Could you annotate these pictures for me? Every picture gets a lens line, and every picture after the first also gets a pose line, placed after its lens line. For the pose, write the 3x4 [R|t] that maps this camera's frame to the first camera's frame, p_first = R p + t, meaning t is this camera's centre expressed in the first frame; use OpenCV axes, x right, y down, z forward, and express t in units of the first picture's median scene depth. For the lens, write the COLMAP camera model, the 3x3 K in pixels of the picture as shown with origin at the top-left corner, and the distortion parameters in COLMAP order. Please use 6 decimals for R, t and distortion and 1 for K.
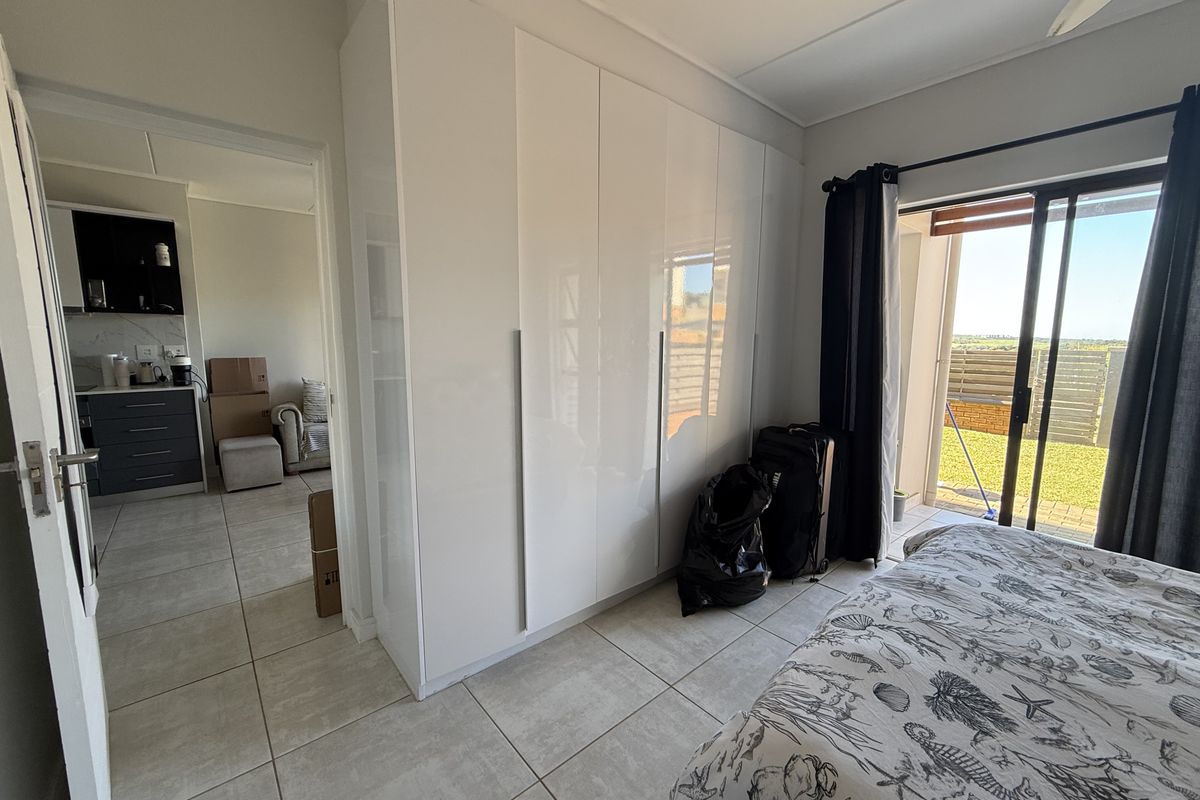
lens RADIAL K [[474.2, 0, 594.0], [0, 474.2, 398.5], [0, 0, 1]] dist [-0.000800, -0.000073]
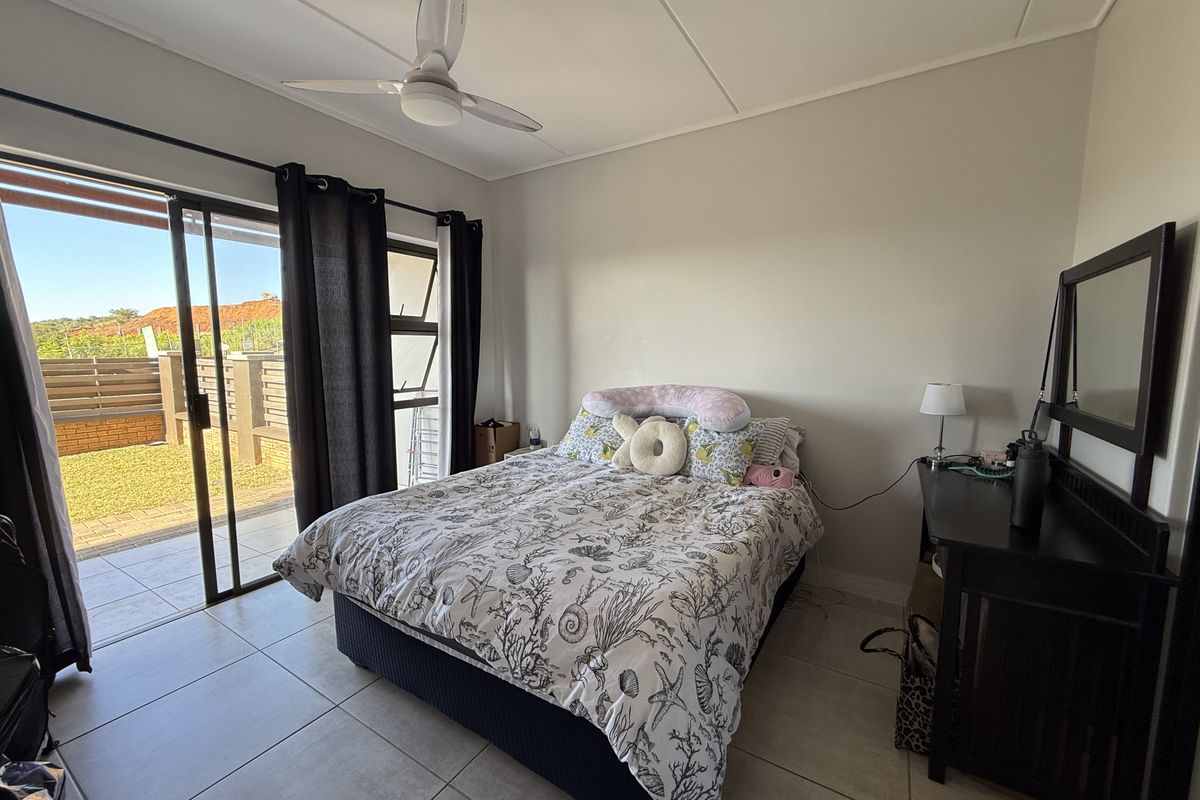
lens RADIAL K [[474.2, 0, 594.0], [0, 474.2, 398.5], [0, 0, 1]] dist [-0.000800, -0.000073]
pose [[-0.293347, -0.110673, 0.949578, -0.385448], [0.120012, 0.981156, 0.151428, -0.089332], [-0.948443, 0.158382, -0.274537, 0.628877]]
